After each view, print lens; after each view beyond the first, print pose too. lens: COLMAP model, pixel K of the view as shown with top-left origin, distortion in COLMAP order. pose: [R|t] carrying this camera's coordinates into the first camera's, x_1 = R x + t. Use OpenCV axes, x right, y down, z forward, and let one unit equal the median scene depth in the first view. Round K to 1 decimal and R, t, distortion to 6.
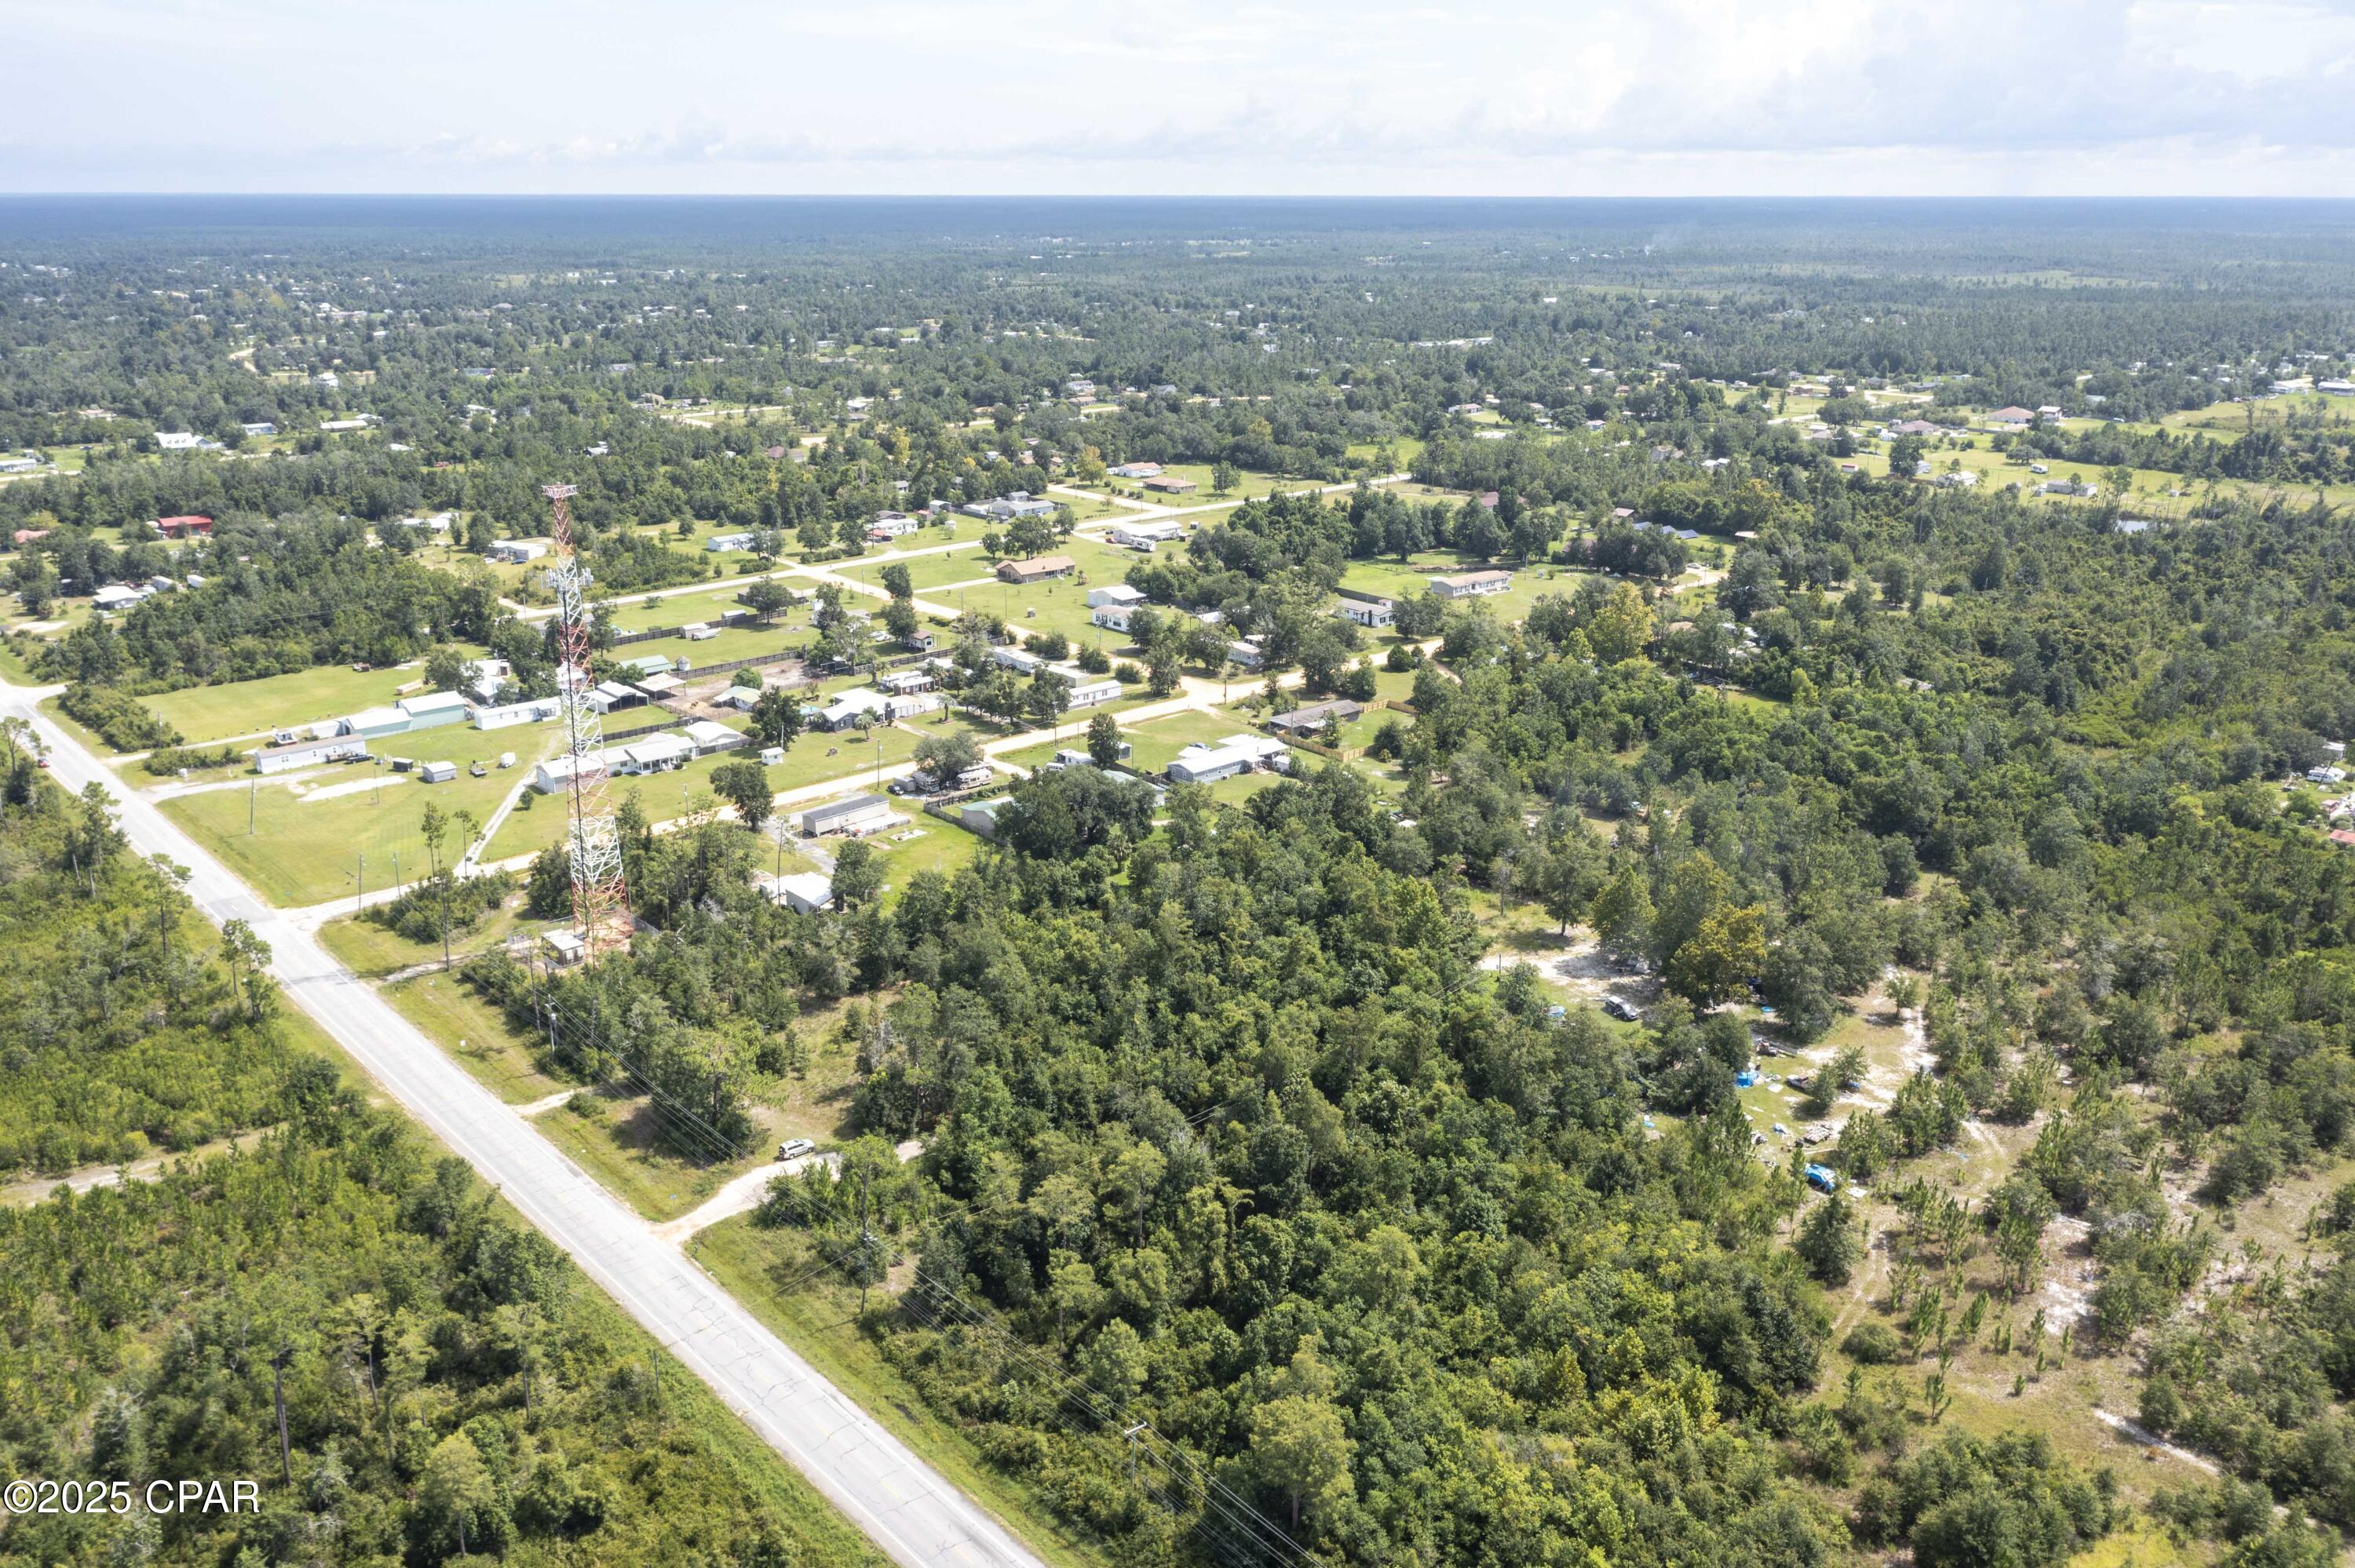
lens RADIAL K [[1893.0, 0, 1177.5], [0, 1893.0, 784.0], [0, 0, 1]] dist [-0.030252, 0.053354]
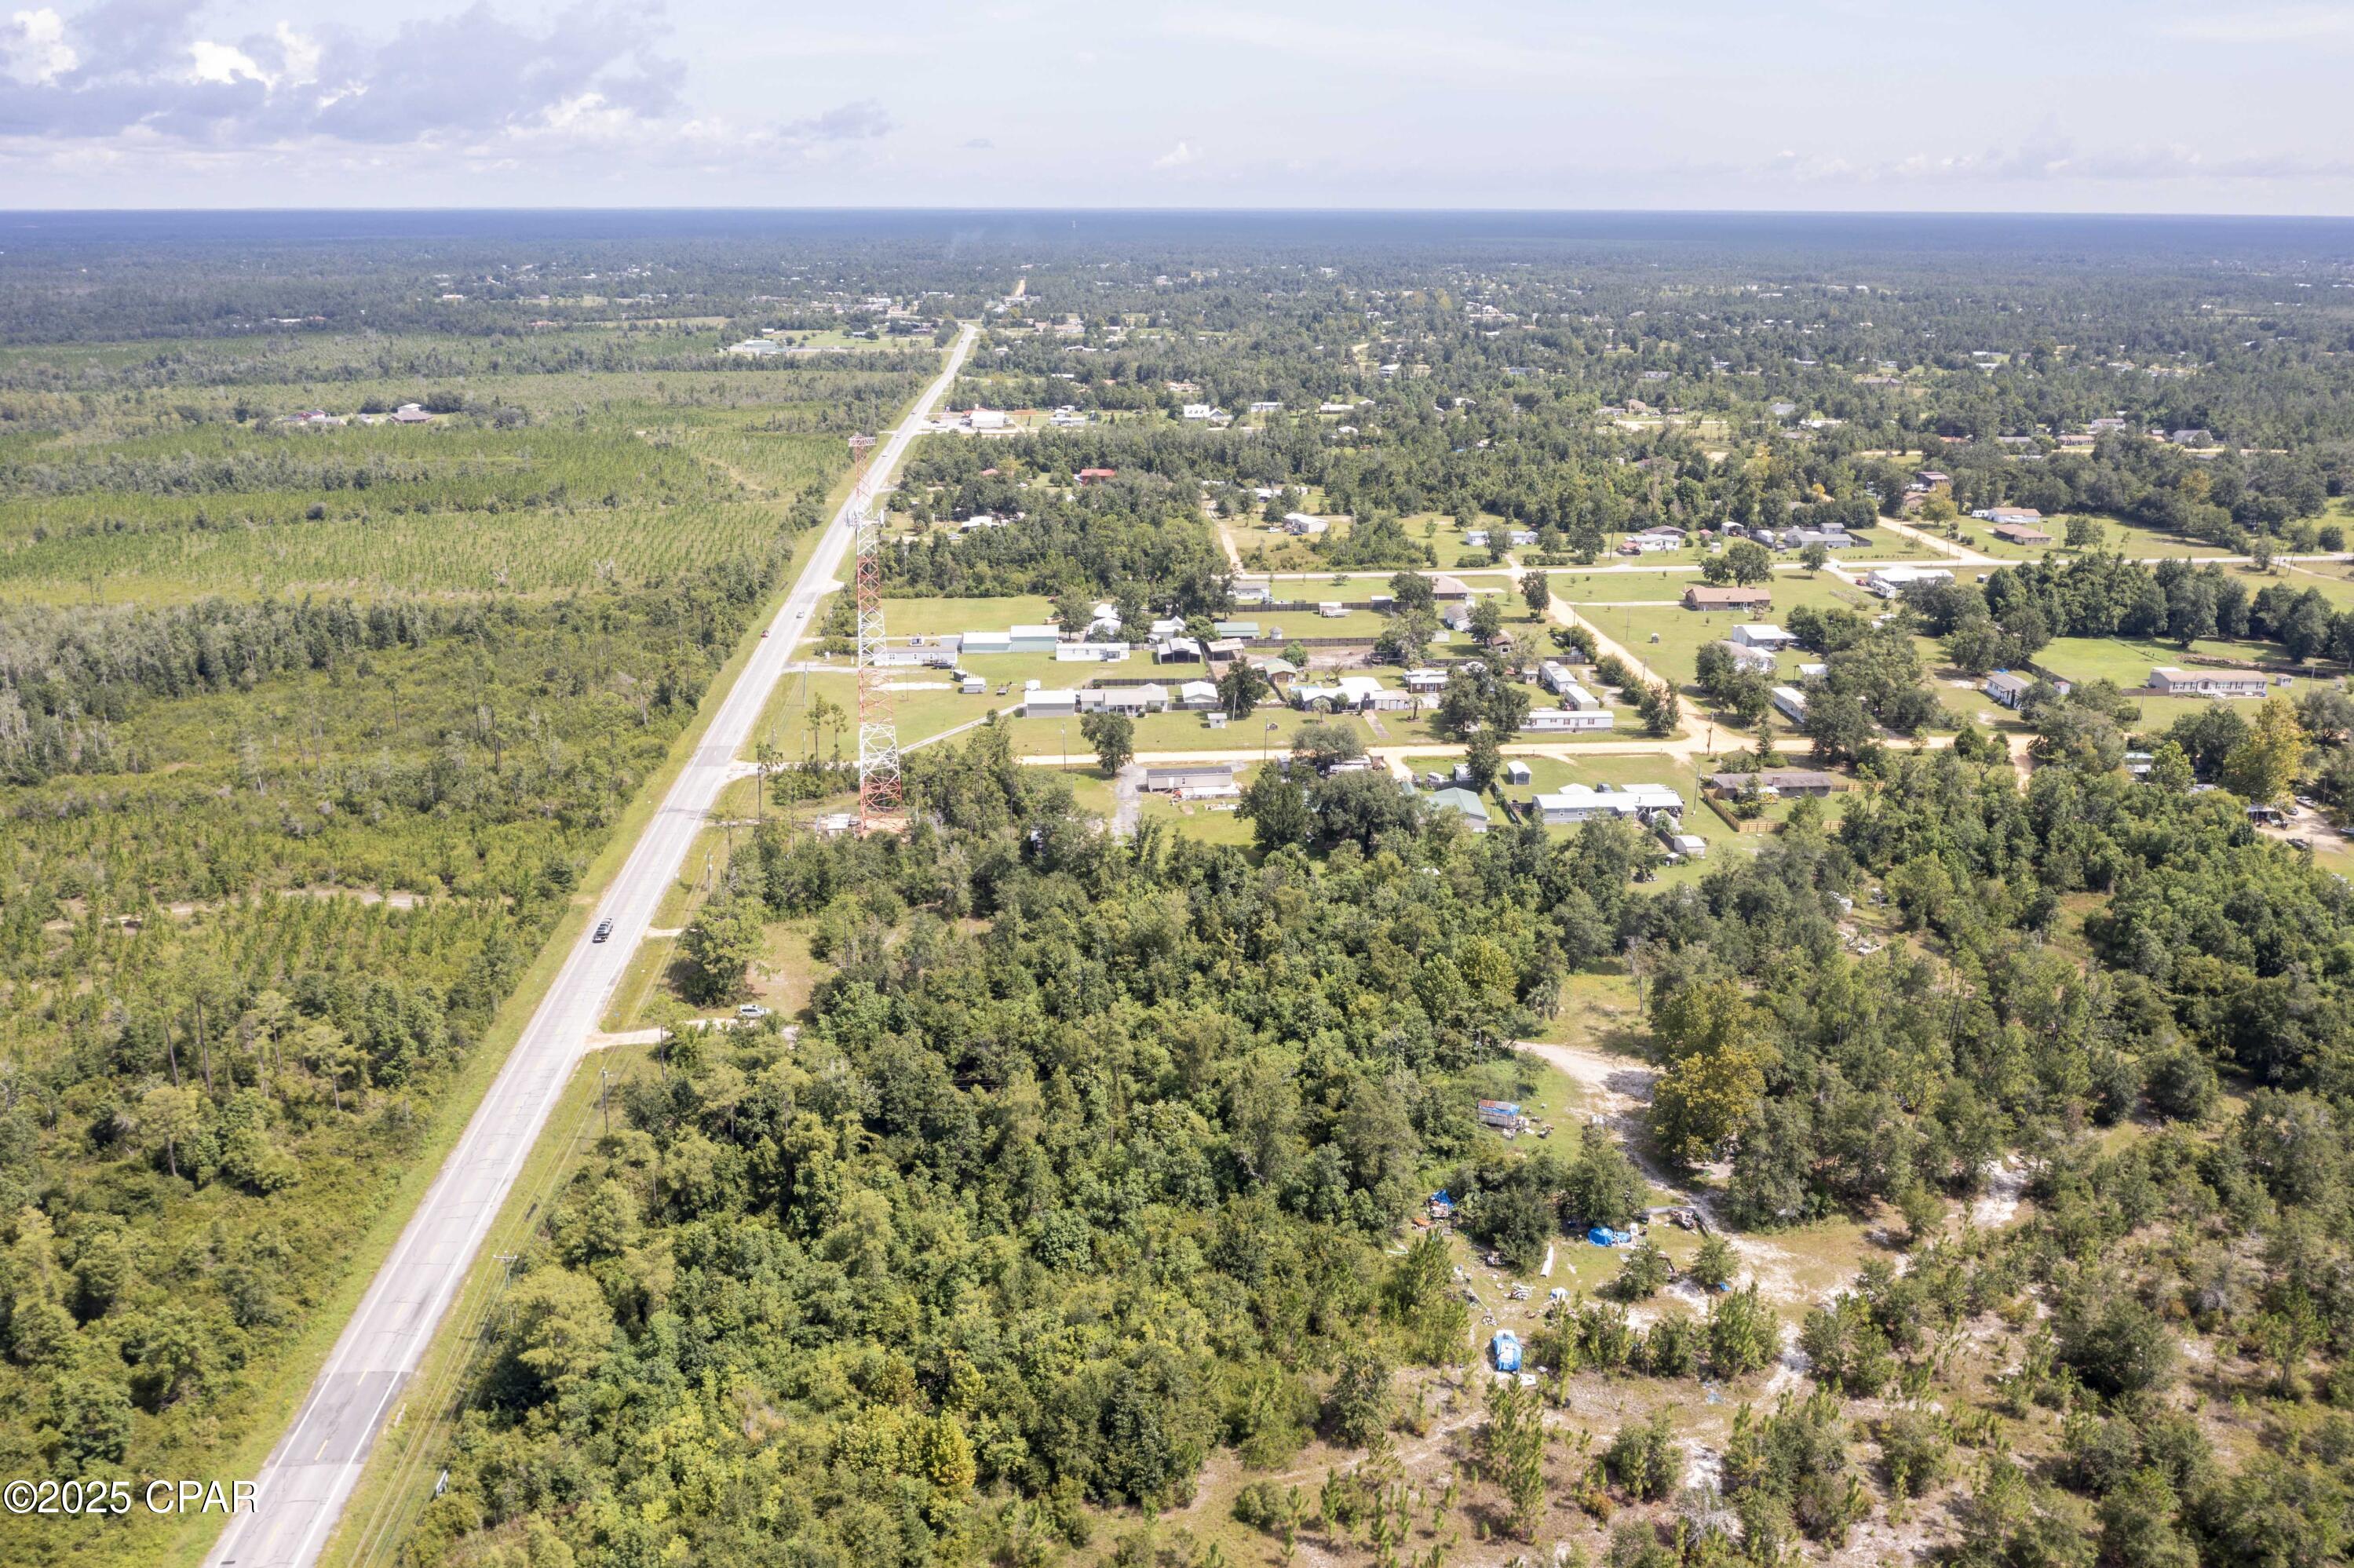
lens RADIAL K [[1892.3, 0, 1177.0], [0, 1892.3, 784.0], [0, 0, 1]] dist [-0.030252, 0.053354]
pose [[0.789756, 0.182398, -0.585675, 0.415007], [-0.187567, 0.980846, 0.052541, -0.032845], [0.584040, 0.068359, 0.808841, 0.138664]]
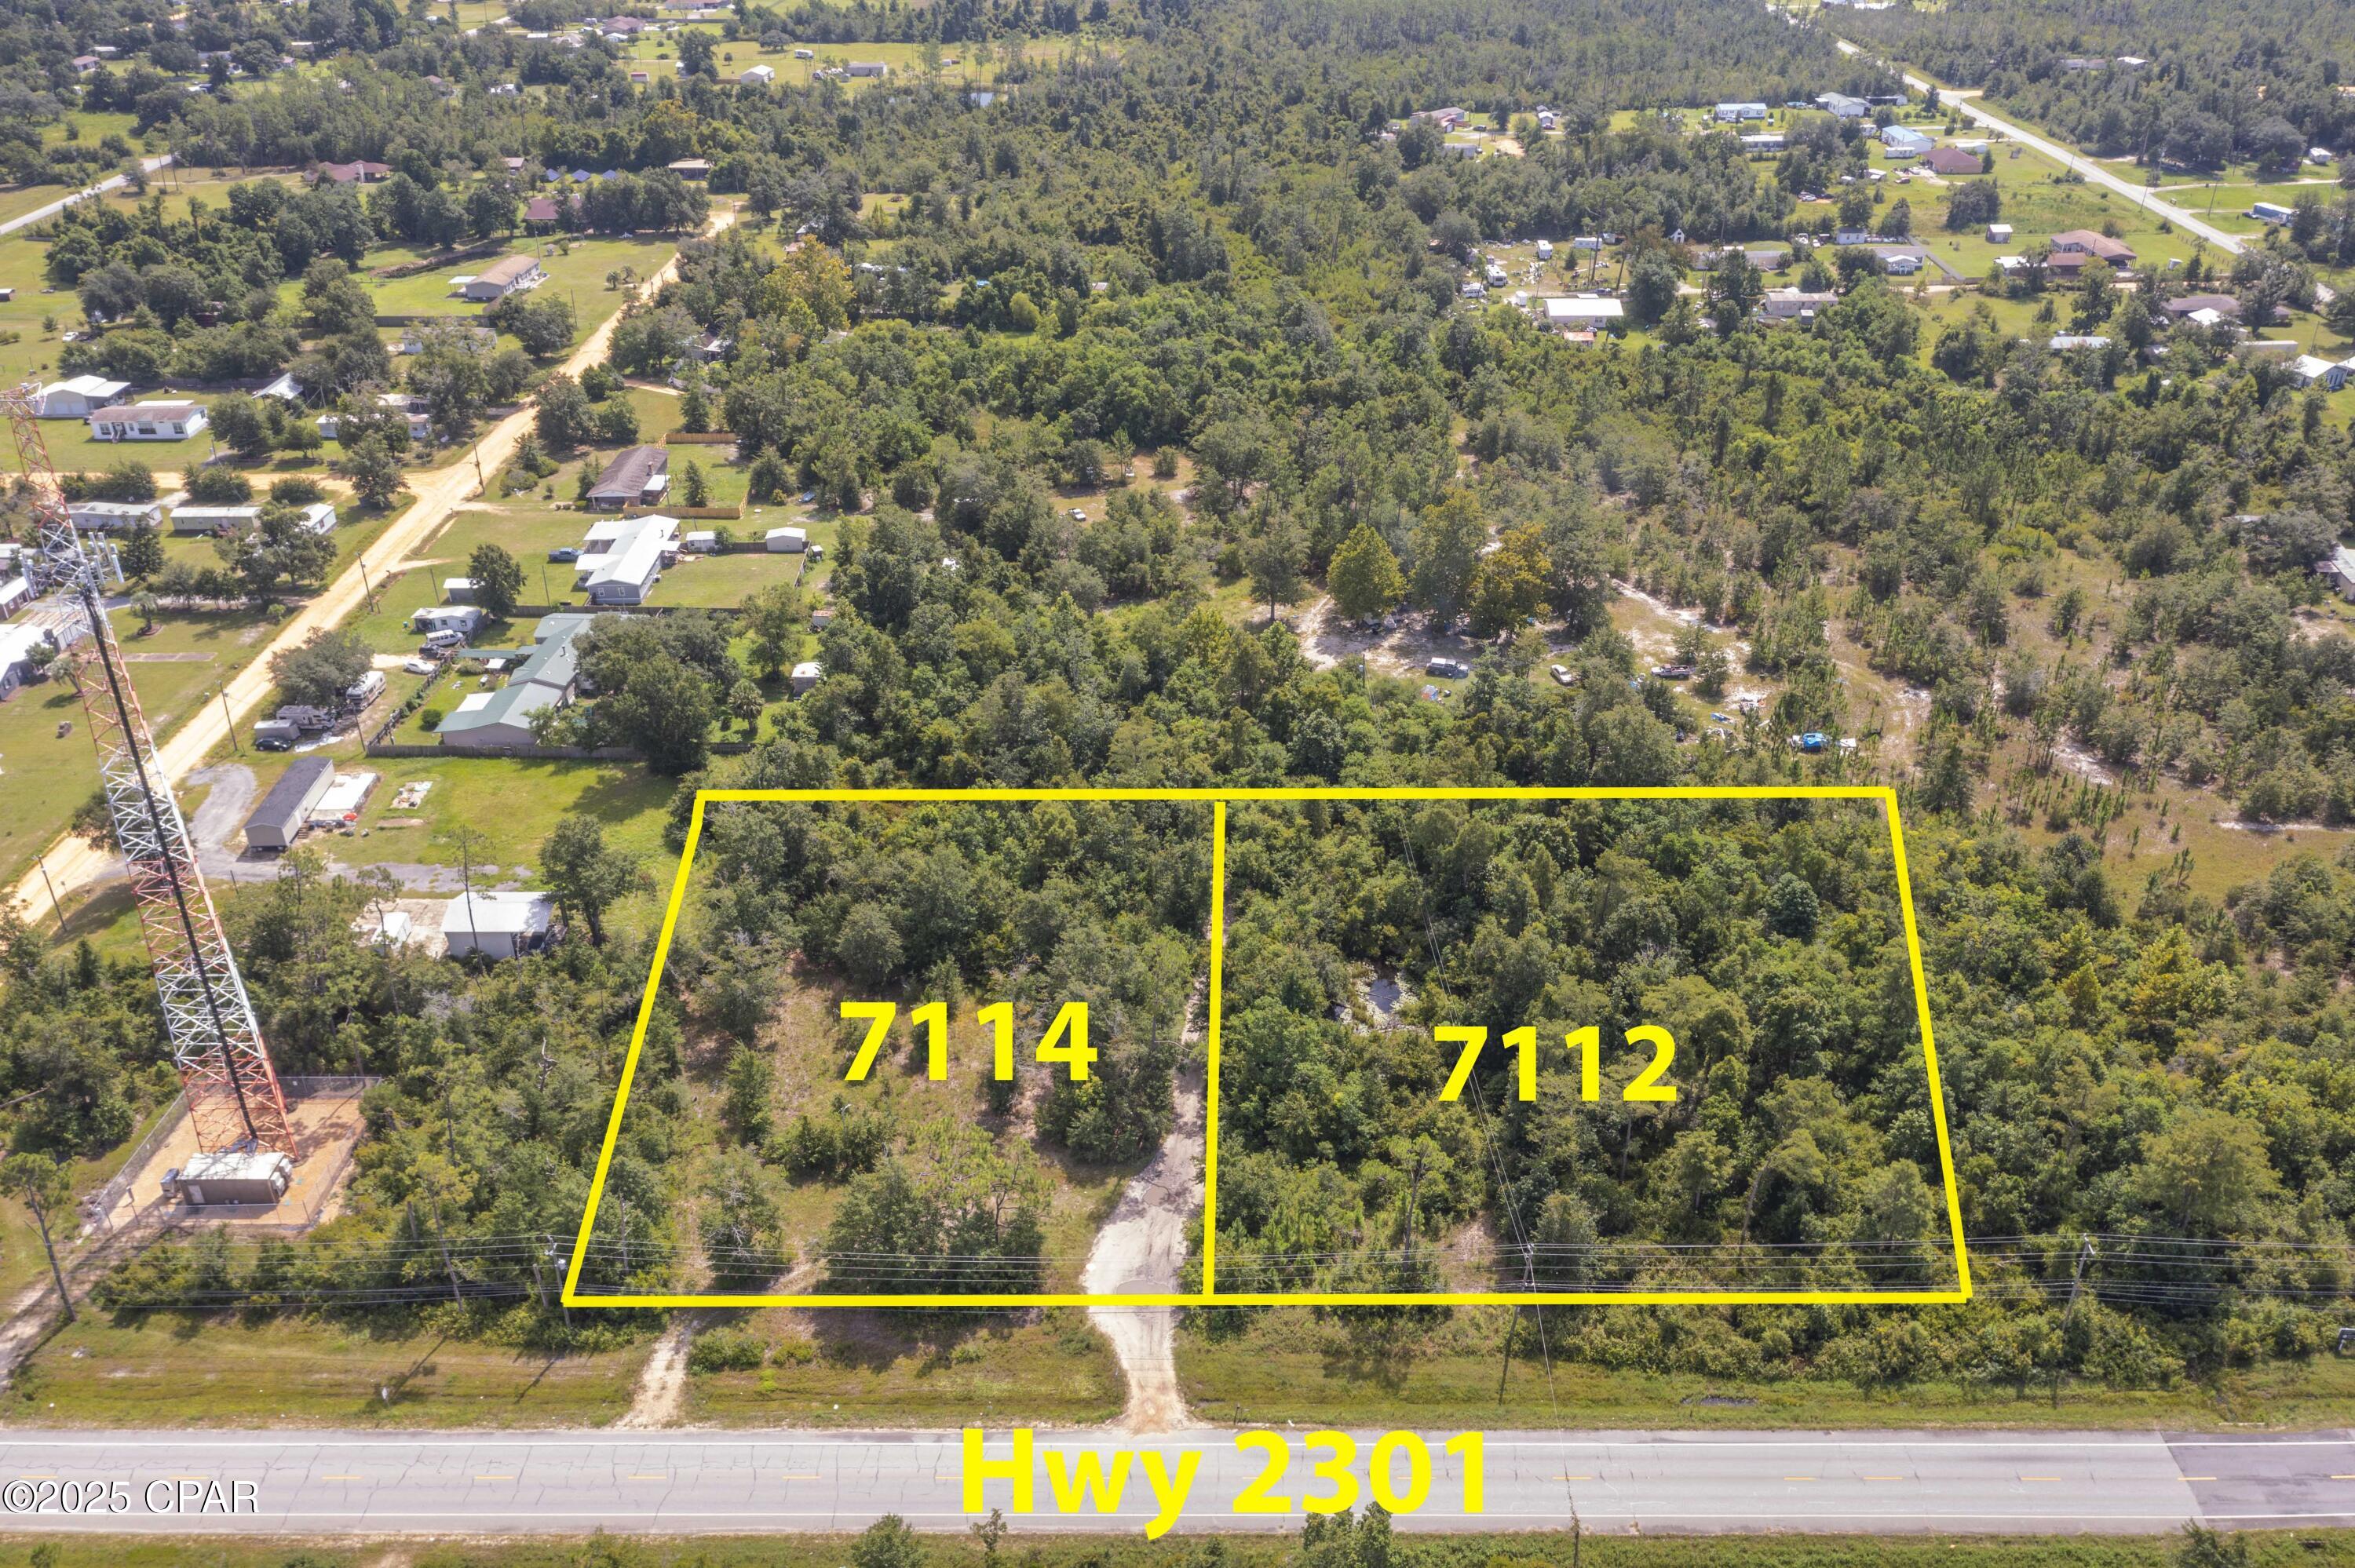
lens RADIAL K [[1779.0, 0, 1177.5], [0, 1779.0, 784.0], [0, 0, 1]] dist [-0.007176, 0.029833]
pose [[0.672105, -0.383878, 0.633176, -0.341738], [0.236505, 0.921619, 0.307707, -0.104785], [-0.701669, -0.057063, 0.710214, 0.308007]]
